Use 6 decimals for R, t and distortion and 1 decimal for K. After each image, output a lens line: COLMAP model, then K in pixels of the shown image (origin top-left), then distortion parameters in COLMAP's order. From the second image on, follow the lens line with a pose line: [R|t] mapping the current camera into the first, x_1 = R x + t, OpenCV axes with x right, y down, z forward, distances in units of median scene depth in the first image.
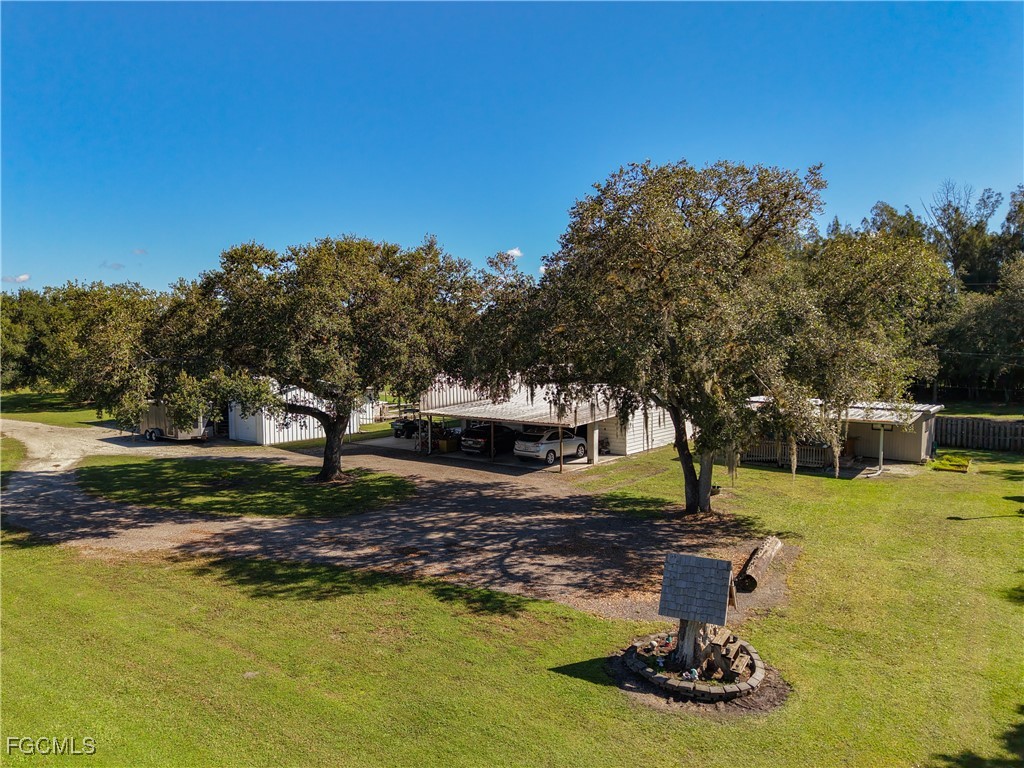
lens RADIAL K [[721.3, 0, 512.0], [0, 721.3, 384.0], [0, 0, 1]] dist [0.005192, 0.000451]
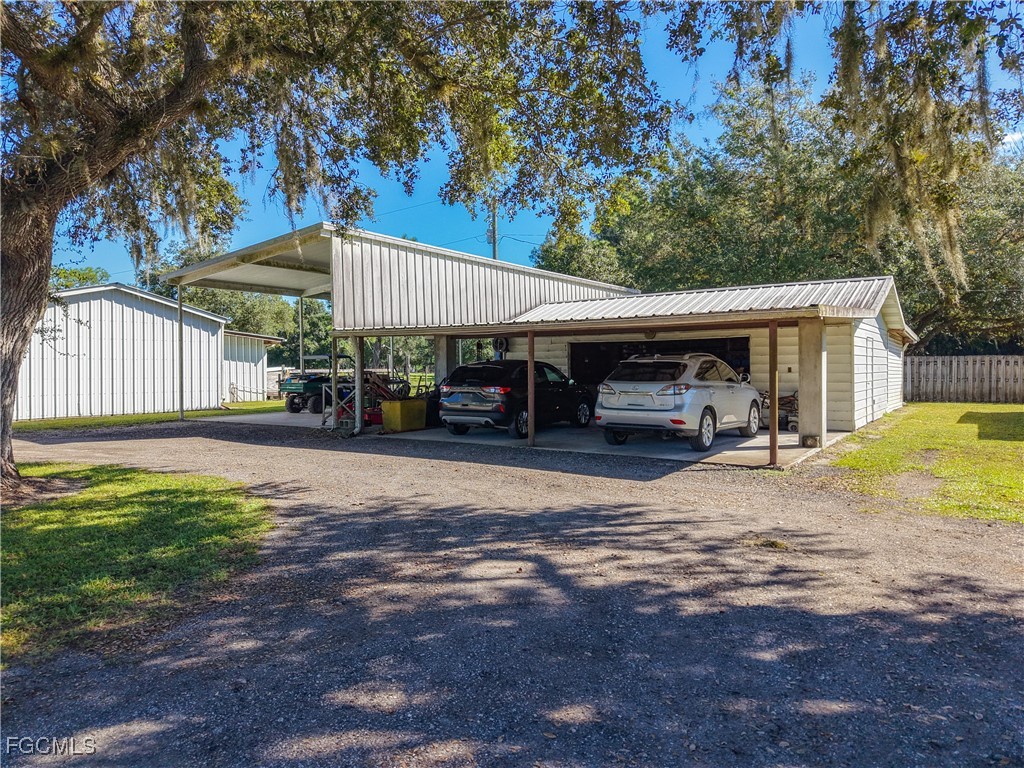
lens RADIAL K [[721.3, 0, 512.0], [0, 721.3, 384.0], [0, 0, 1]] dist [0.005192, 0.000451]
pose [[0.999126, -0.008021, 0.041030, -0.050950], [0.009139, 0.999590, -0.027139, 0.088797], [-0.040796, 0.027490, 0.998789, 0.666611]]
